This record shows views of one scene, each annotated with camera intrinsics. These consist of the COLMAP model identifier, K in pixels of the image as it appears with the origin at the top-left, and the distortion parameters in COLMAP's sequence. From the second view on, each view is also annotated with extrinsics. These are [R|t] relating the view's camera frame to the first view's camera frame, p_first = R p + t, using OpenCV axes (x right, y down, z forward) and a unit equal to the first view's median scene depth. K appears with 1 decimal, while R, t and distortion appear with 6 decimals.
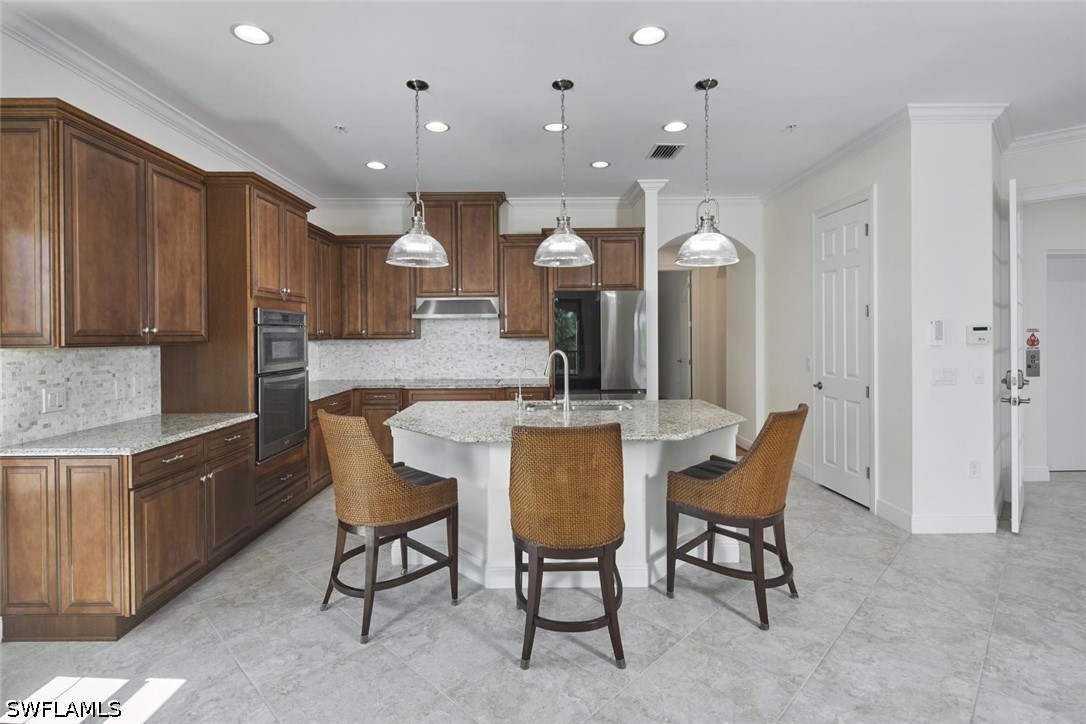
lens RADIAL K [[533.9, 0, 531.3], [0, 533.9, 339.2], [0, 0, 1]] dist [0.001430, -0.004385]
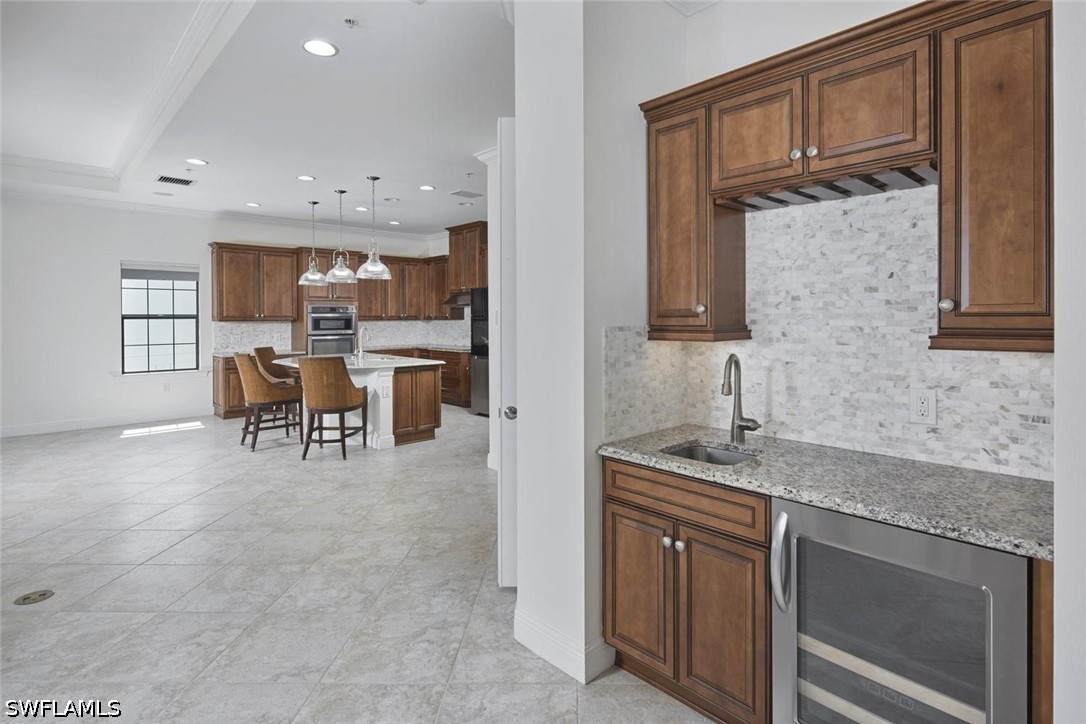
lens RADIAL K [[533.9, 0, 534.5], [0, 533.9, 323.1], [0, 0, 1]] dist [0.001430, -0.004385]
pose [[0.679825, 0.015439, -0.733212, 2.010905], [-0.008281, 0.999876, 0.013376, -0.023886], [0.733327, -0.003021, 0.679869, 0.184678]]
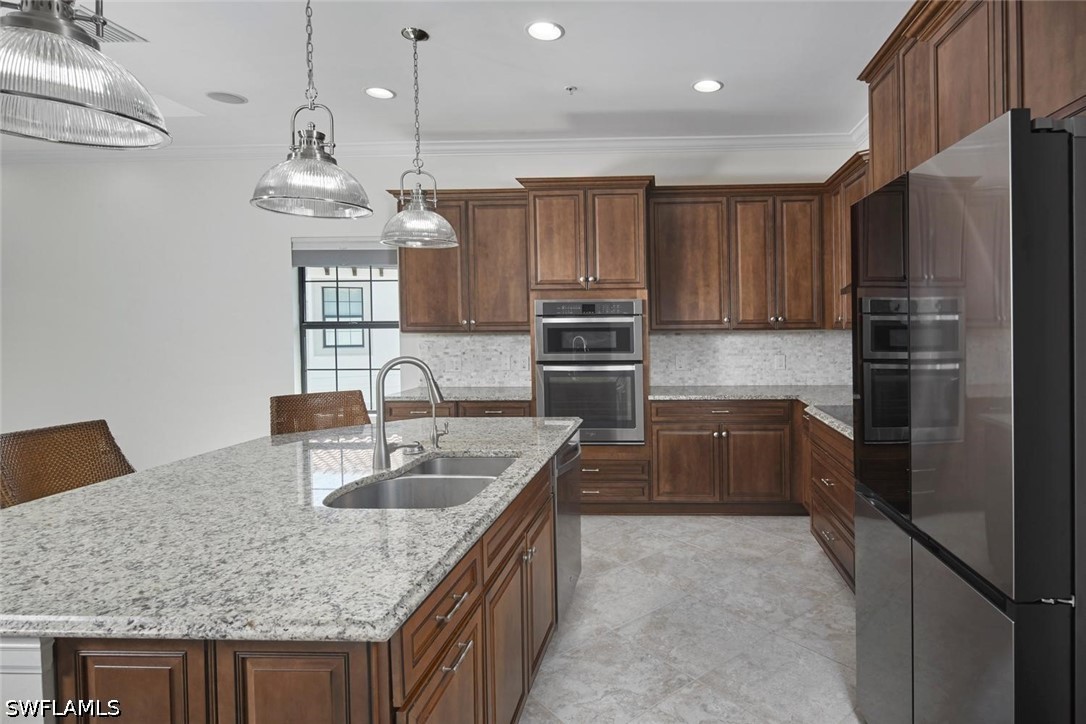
lens RADIAL K [[567.1, 0, 615.6], [0, 567.1, 334.2], [0, 0, 1]] dist [-0.000224, -0.000399]
pose [[-0.042697, 0.023242, -0.998818, 0.709291], [-0.000149, 0.999729, 0.023270, -0.018205], [0.999088, 0.001142, -0.042682, 1.351951]]
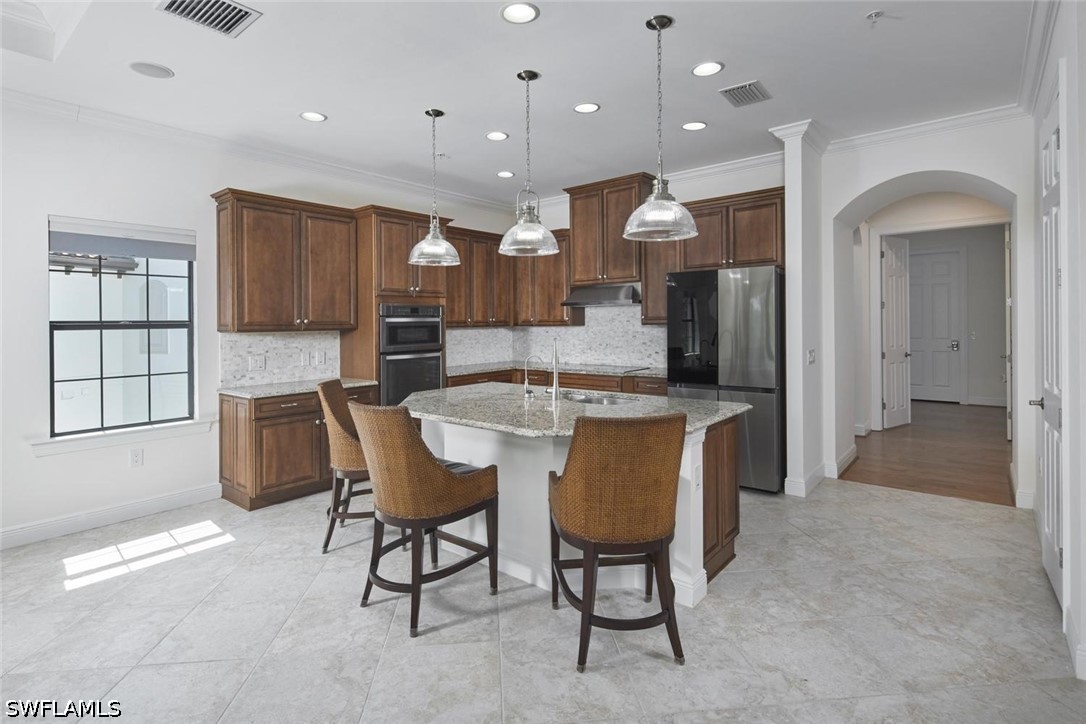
lens RADIAL K [[533.9, 0, 522.9], [0, 533.9, 323.5], [0, 0, 1]] dist [0.001430, -0.004385]
pose [[0.758975, -0.002046, -0.651116, 0.717543], [0.002534, 0.999997, -0.000189, -0.007900], [0.651114, -0.001506, 0.758978, 0.229935]]
